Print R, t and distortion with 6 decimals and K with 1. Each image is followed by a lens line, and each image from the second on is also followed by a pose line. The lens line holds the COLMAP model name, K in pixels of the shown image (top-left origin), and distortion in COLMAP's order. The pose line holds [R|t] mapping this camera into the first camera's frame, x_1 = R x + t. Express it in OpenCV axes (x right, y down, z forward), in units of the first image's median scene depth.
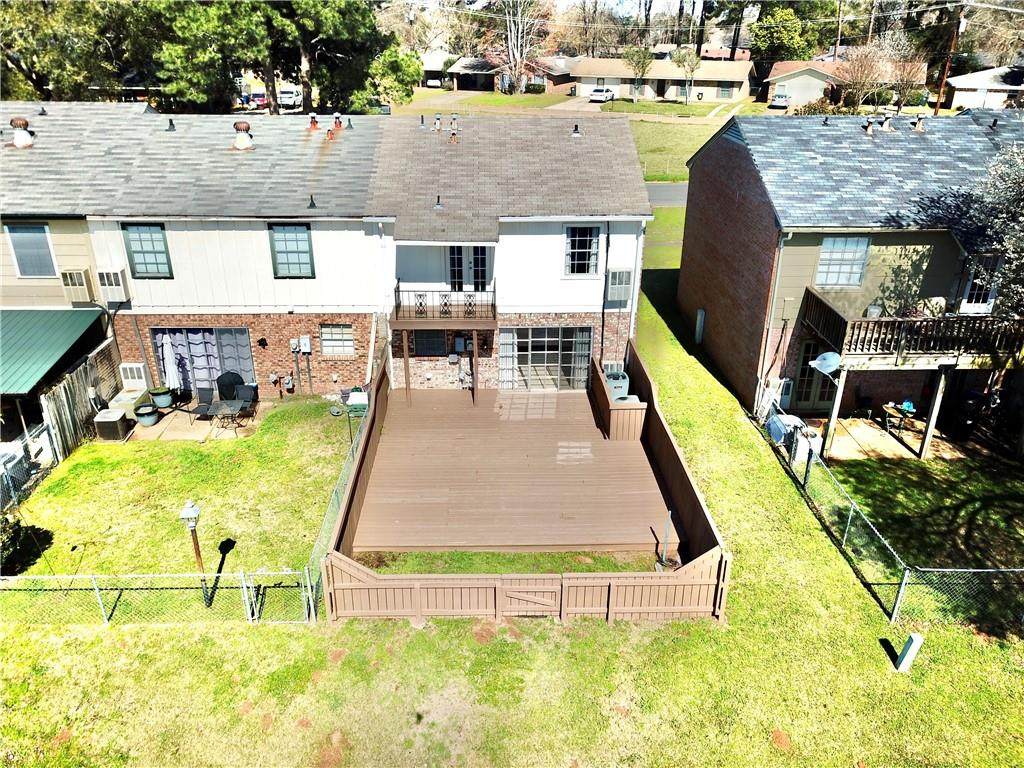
lens RADIAL K [[786.8, 0, 512.0], [0, 786.8, 384.0], [0, 0, 1]] dist [0.000853, 0.003895]
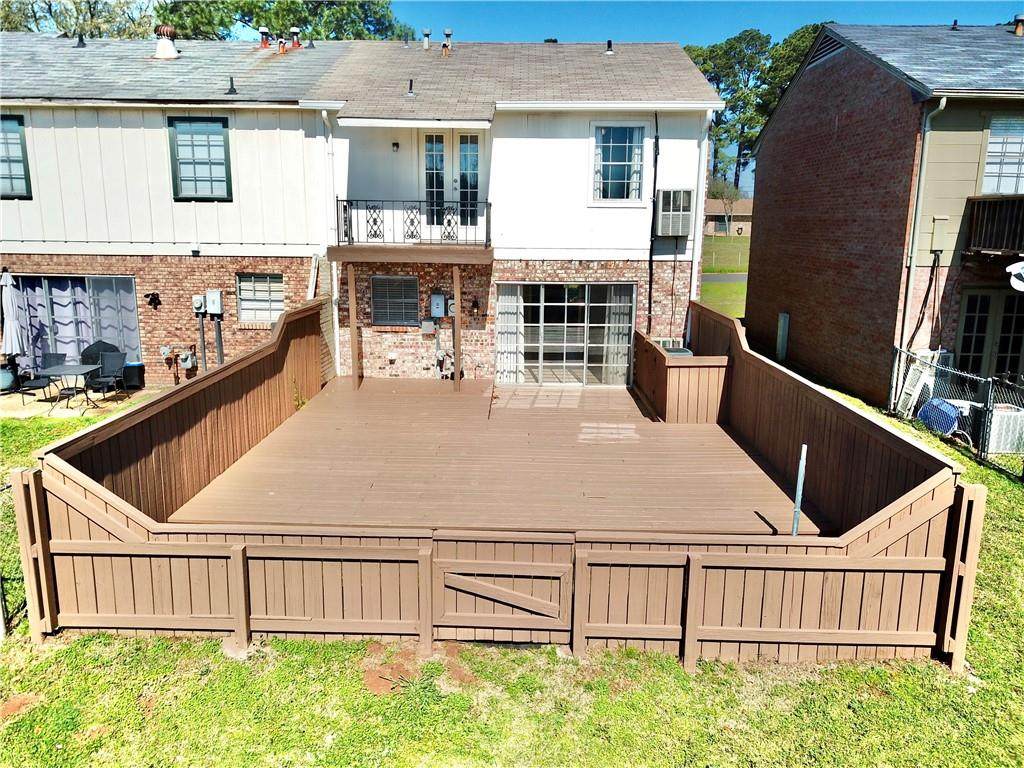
lens RADIAL K [[786.8, 0, 512.0], [0, 786.8, 384.0], [0, 0, 1]] dist [0.000853, 0.003895]
pose [[0.998728, 0.014008, -0.048435, 0.032148], [-0.024435, 0.974757, -0.221929, 0.169931], [0.044103, 0.222830, 0.973859, 0.369833]]
